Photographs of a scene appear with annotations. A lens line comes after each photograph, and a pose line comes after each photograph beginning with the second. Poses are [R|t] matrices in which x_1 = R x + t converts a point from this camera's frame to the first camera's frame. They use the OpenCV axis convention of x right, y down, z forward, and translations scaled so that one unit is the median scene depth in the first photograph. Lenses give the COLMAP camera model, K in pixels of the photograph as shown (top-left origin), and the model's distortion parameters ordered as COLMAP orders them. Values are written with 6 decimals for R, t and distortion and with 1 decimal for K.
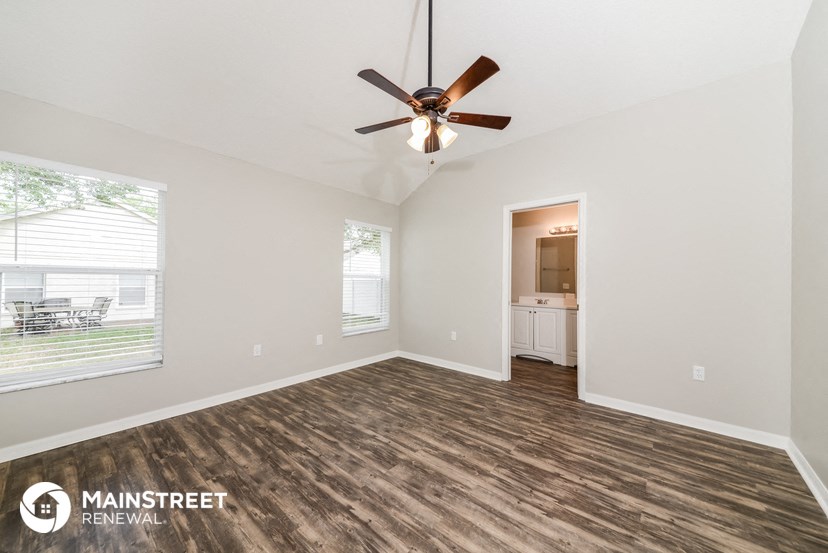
lens RADIAL K [[321.0, 0, 421.2], [0, 321.0, 278.1], [0, 0, 1]] dist [0.034763, -0.025120]
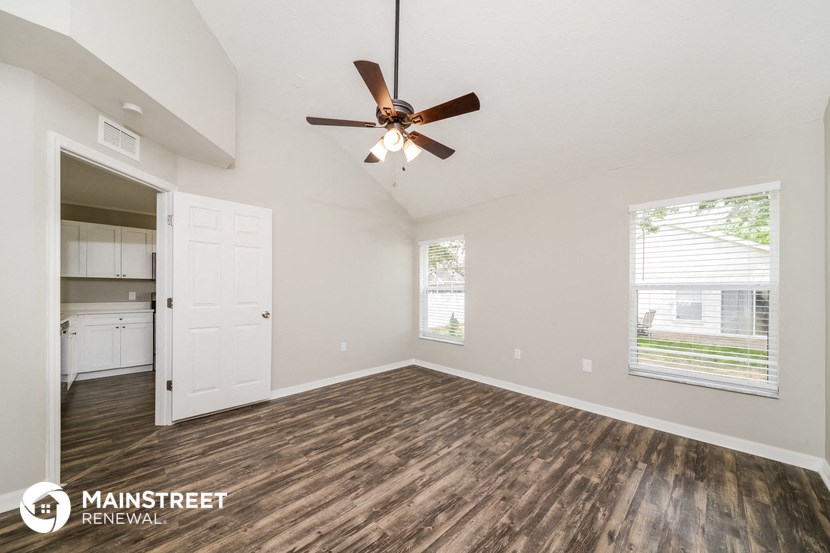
lens RADIAL K [[294.5, 0, 402.7], [0, 294.5, 282.5], [0, 0, 1]] dist [0.001156, -0.008196]
pose [[-0.121040, -0.024620, -0.992342, 0.834084], [-0.015403, 0.999619, -0.022922, -0.006768], [0.992528, 0.012511, -0.121373, 0.988666]]
